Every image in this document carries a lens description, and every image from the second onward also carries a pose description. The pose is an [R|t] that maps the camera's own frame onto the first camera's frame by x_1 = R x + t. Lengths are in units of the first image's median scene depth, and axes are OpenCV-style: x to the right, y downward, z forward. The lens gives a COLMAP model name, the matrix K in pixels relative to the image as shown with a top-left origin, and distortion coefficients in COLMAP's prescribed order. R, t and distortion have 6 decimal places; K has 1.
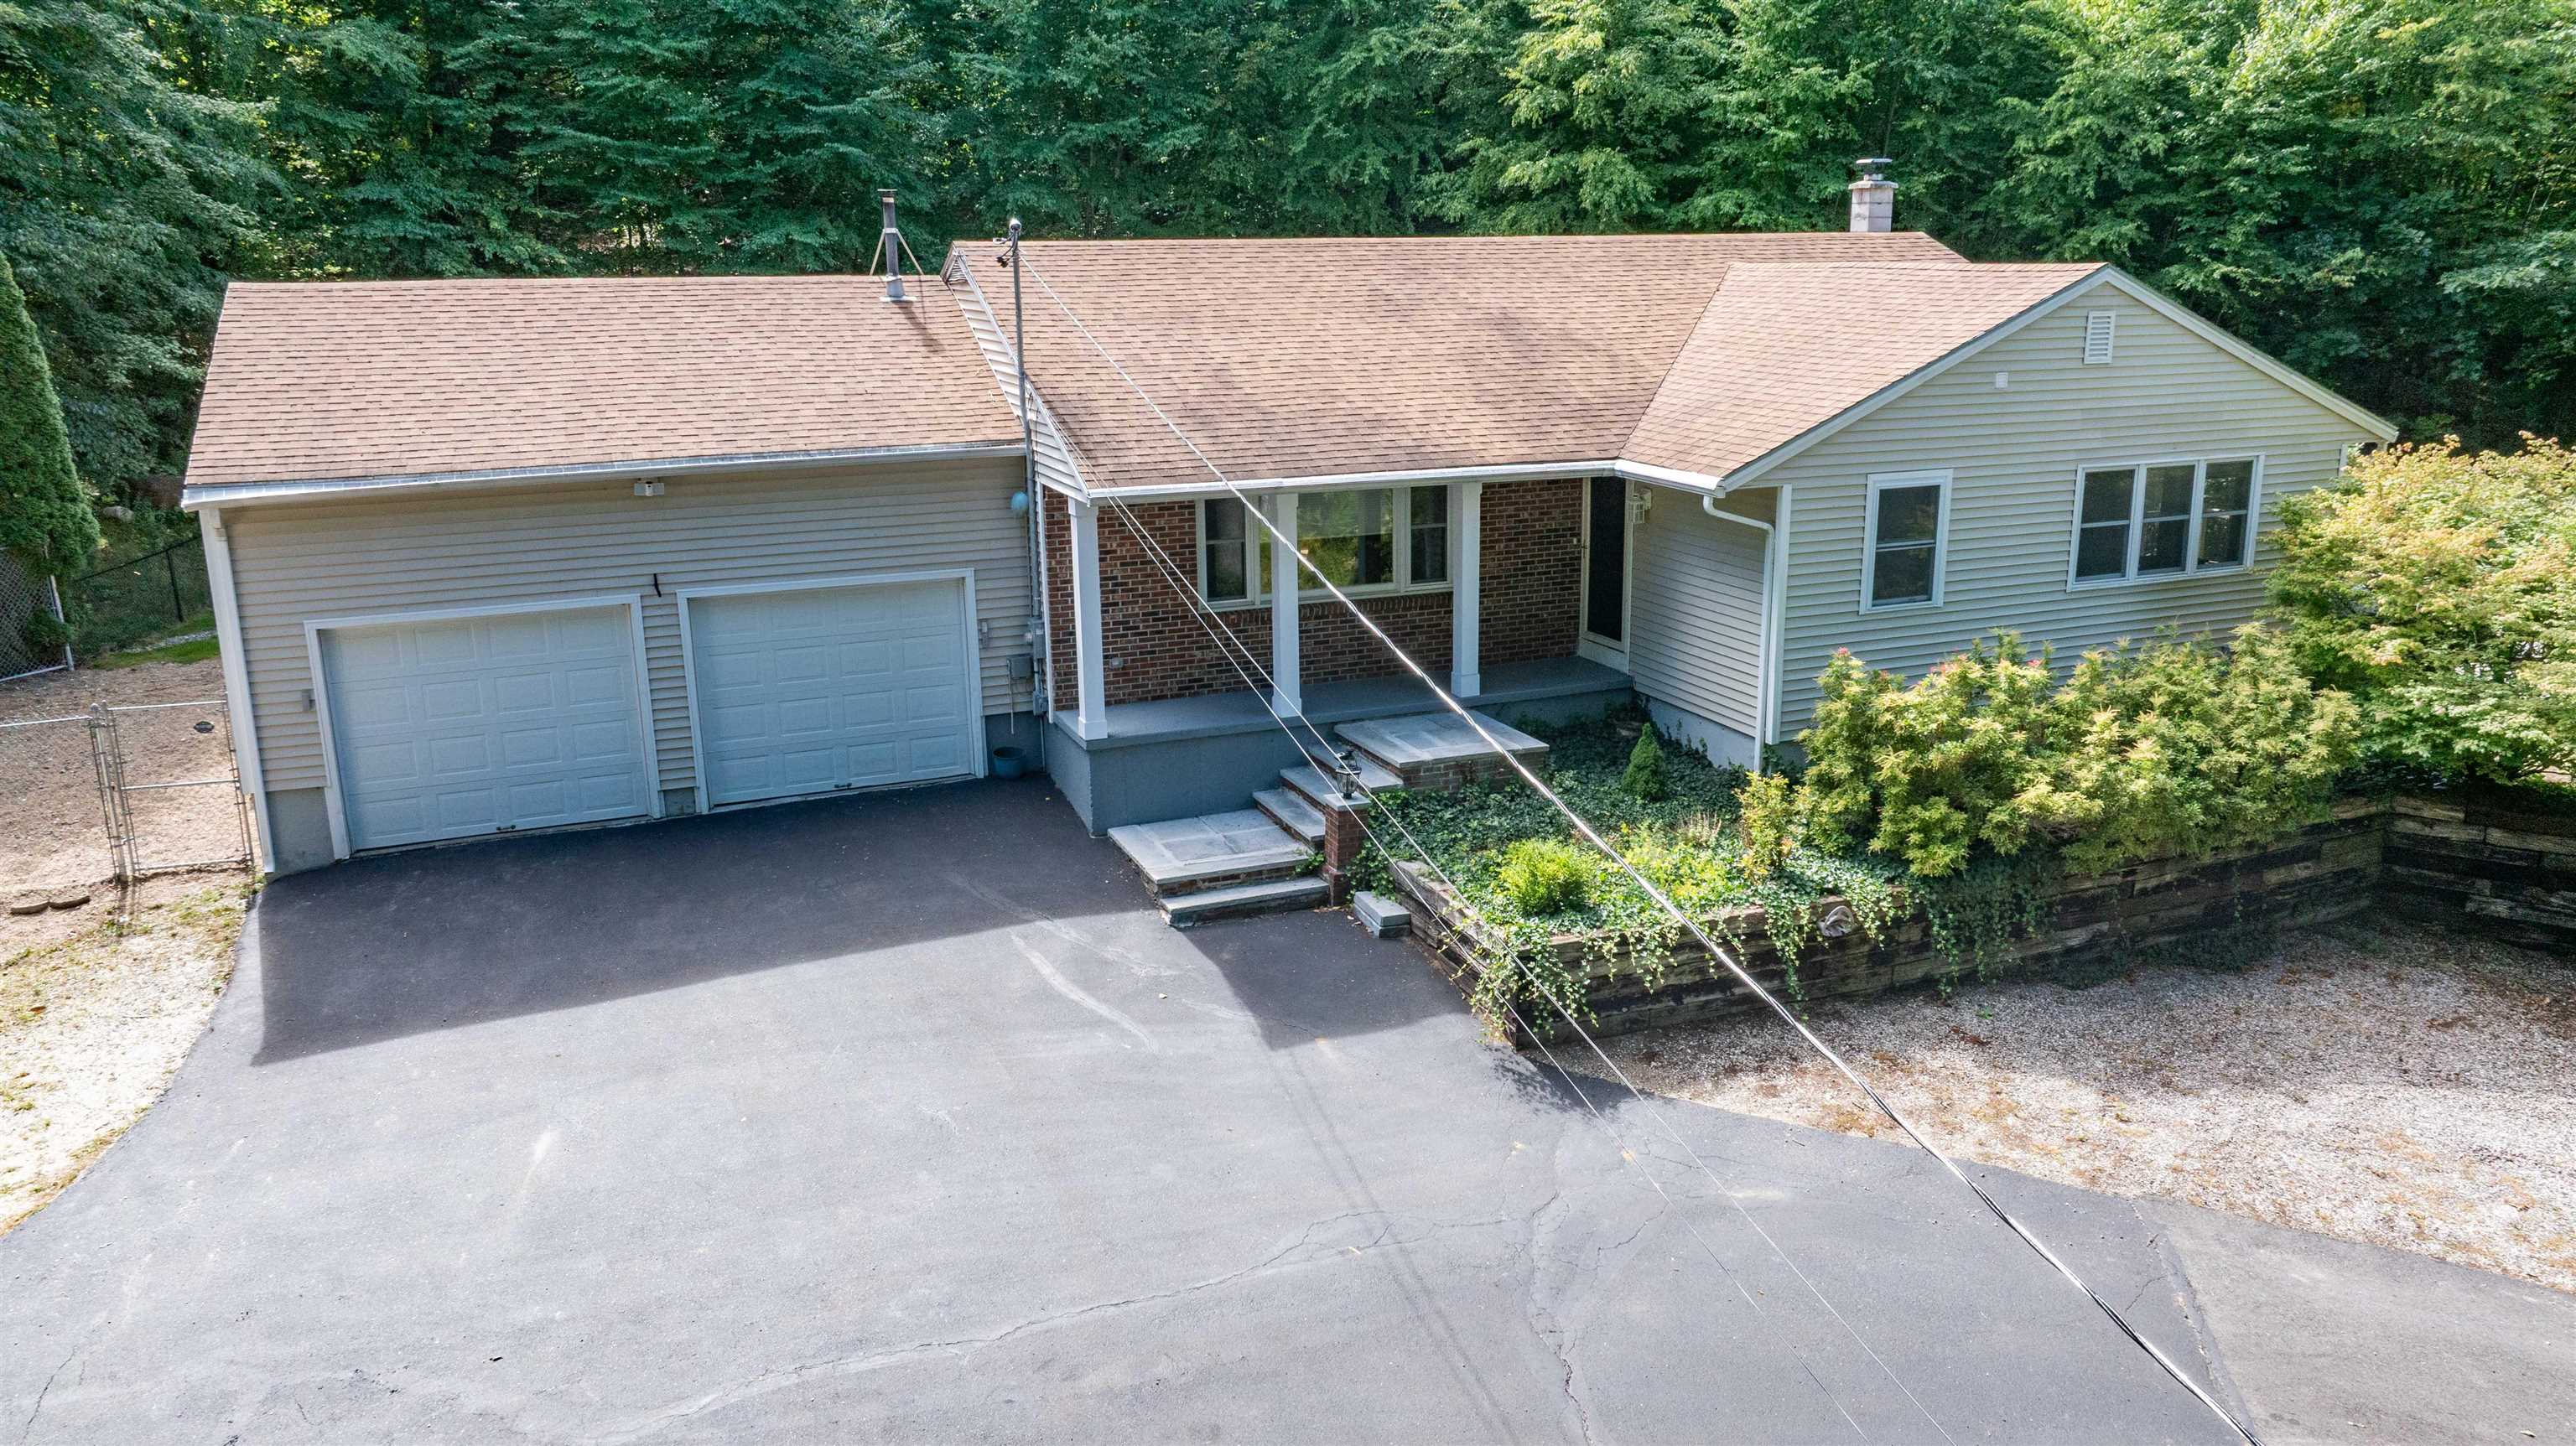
lens RADIAL K [[1804.8, 0, 1288.0], [0, 1804.8, 723.0], [0, 0, 1]] dist [-0.042865, 0.053461]
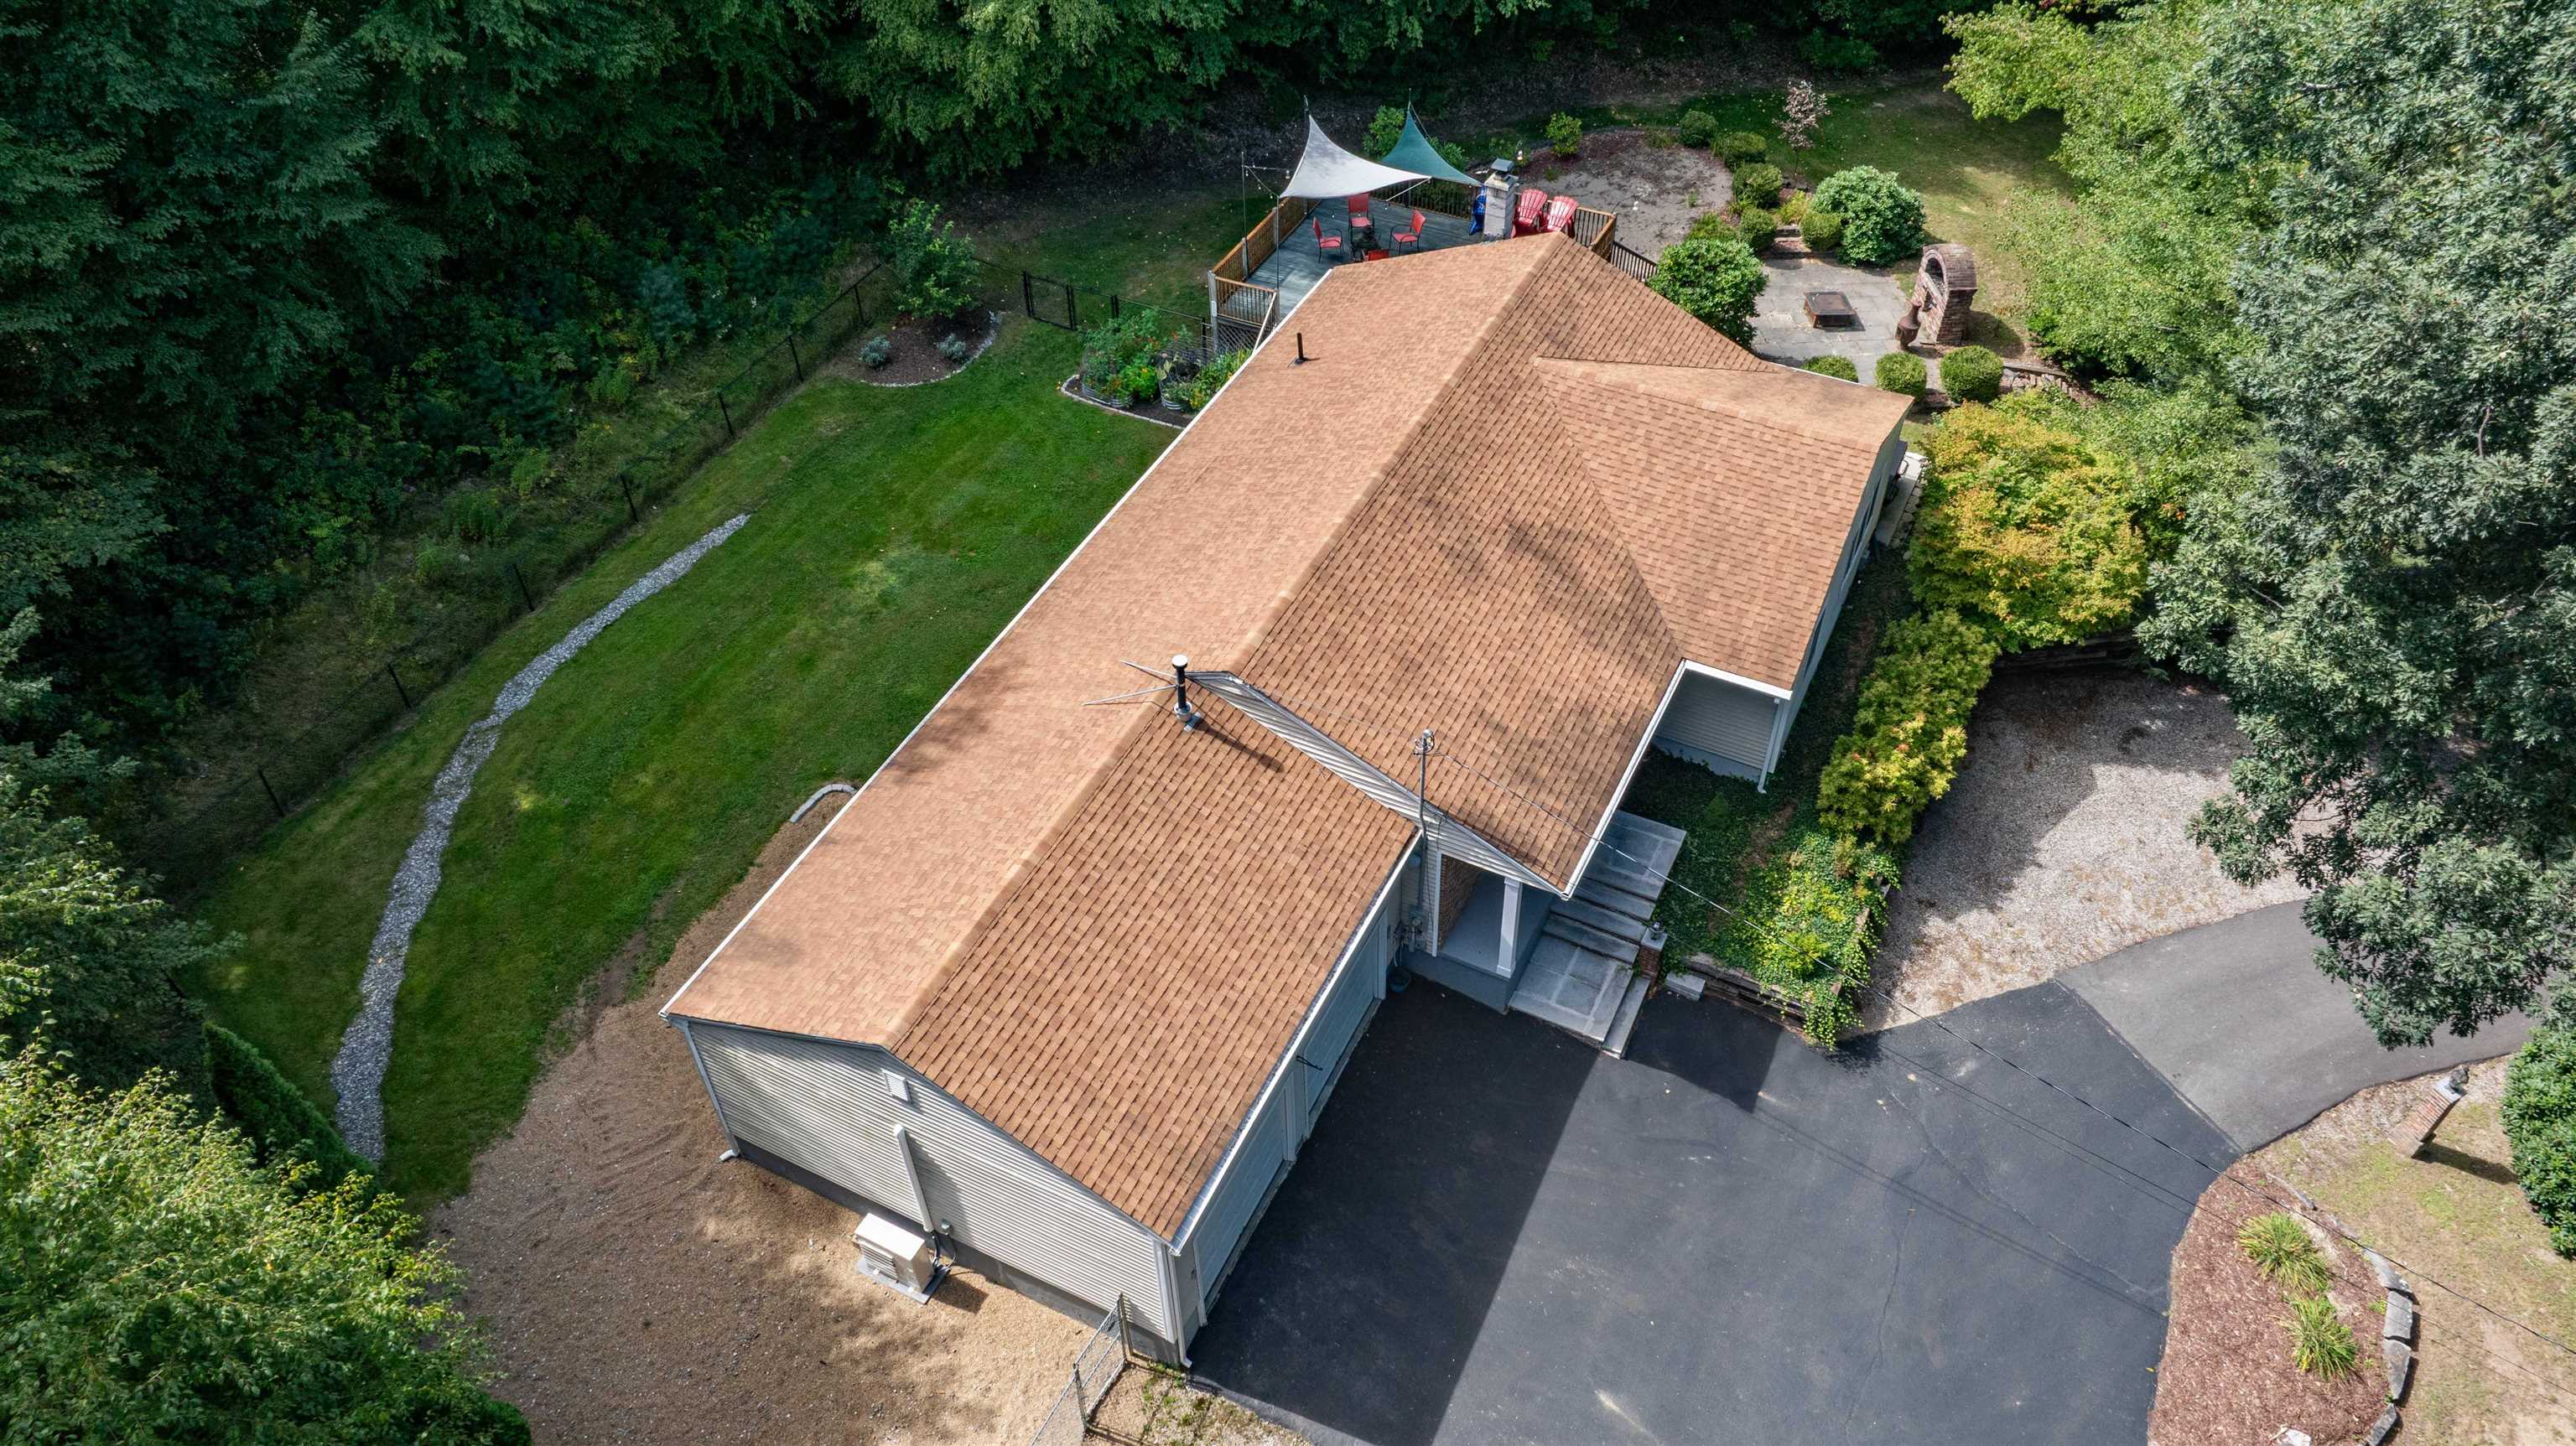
lens RADIAL K [[1707.2, 0, 1286.6], [0, 1707.2, 771.3], [0, 0, 1]] dist [-0.000415, 0.000263]
pose [[0.750870, -0.483698, 0.449700, -0.882603], [0.180265, 0.805143, 0.565022, -1.065433], [-0.635373, -0.343193, 0.691751, 0.137083]]
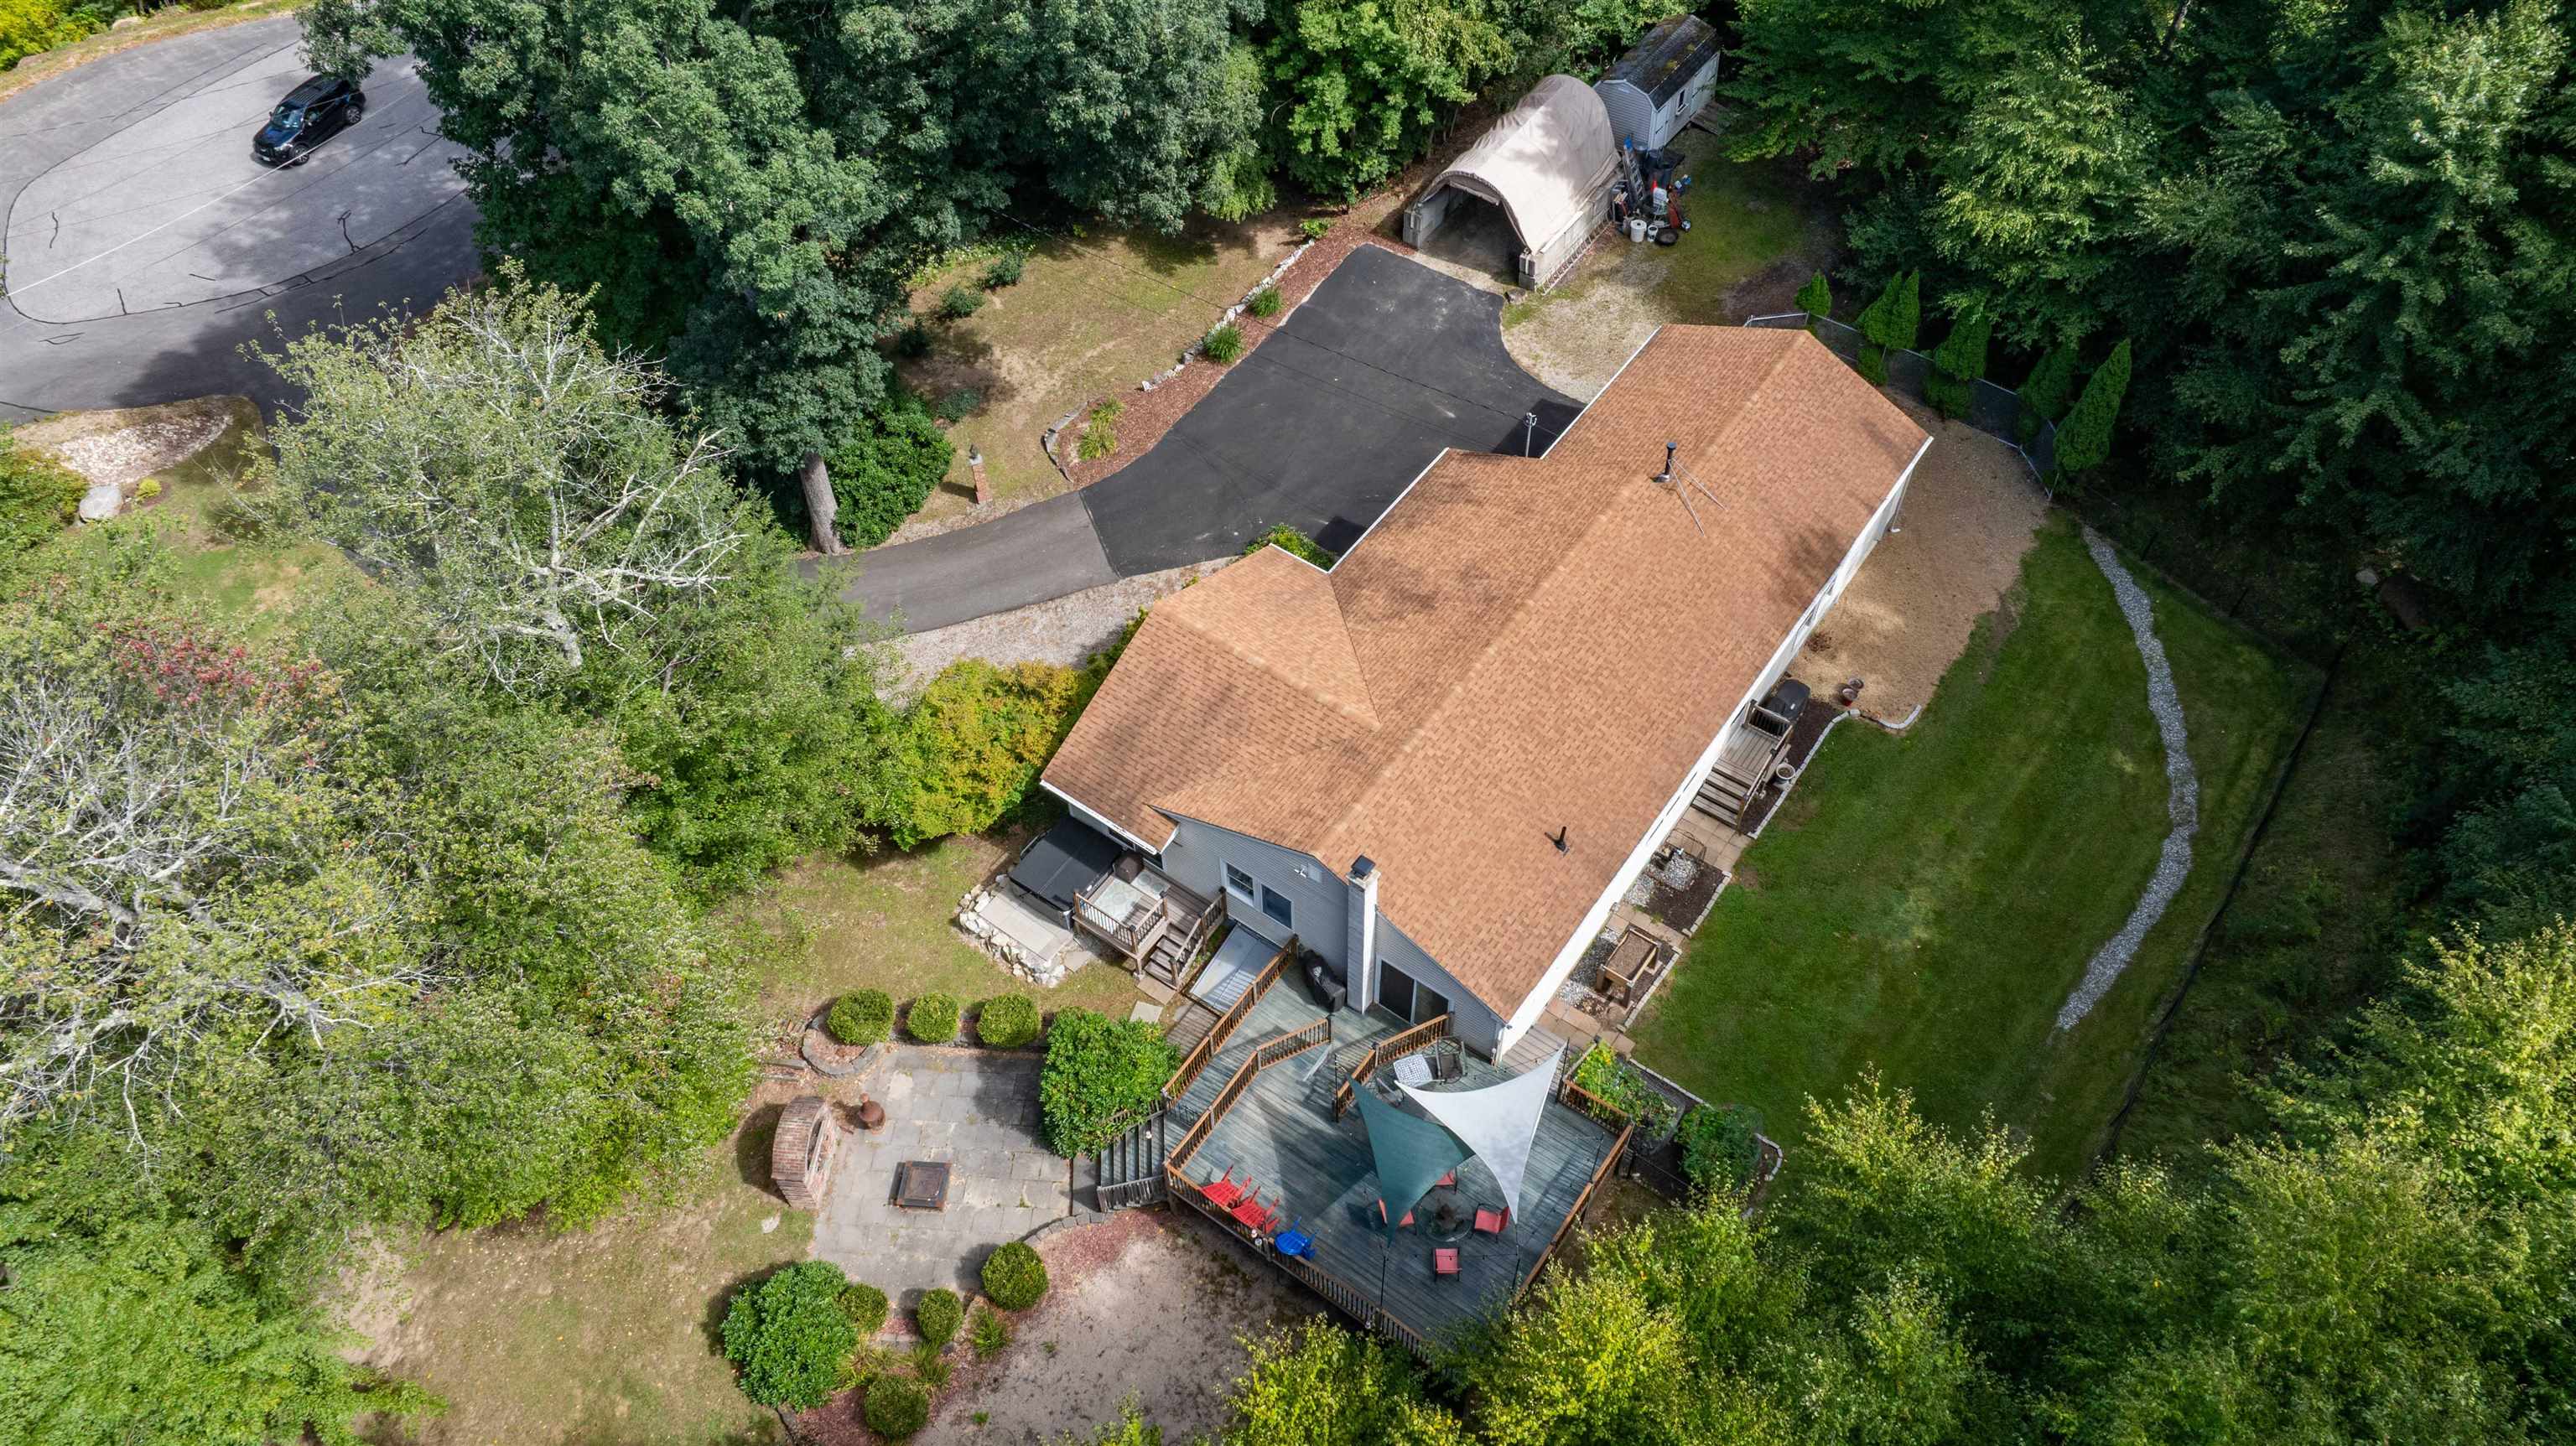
lens RADIAL K [[1811.6, 0, 1300.9], [0, 1811.6, 725.8], [0, 0, 1]] dist [-0.060452, 0.077785]
pose [[-0.846086, 0.433720, -0.309881, 1.147277], [-0.115218, 0.418793, 0.900743, -2.442510], [0.520446, 0.797809, -0.304362, 2.033809]]
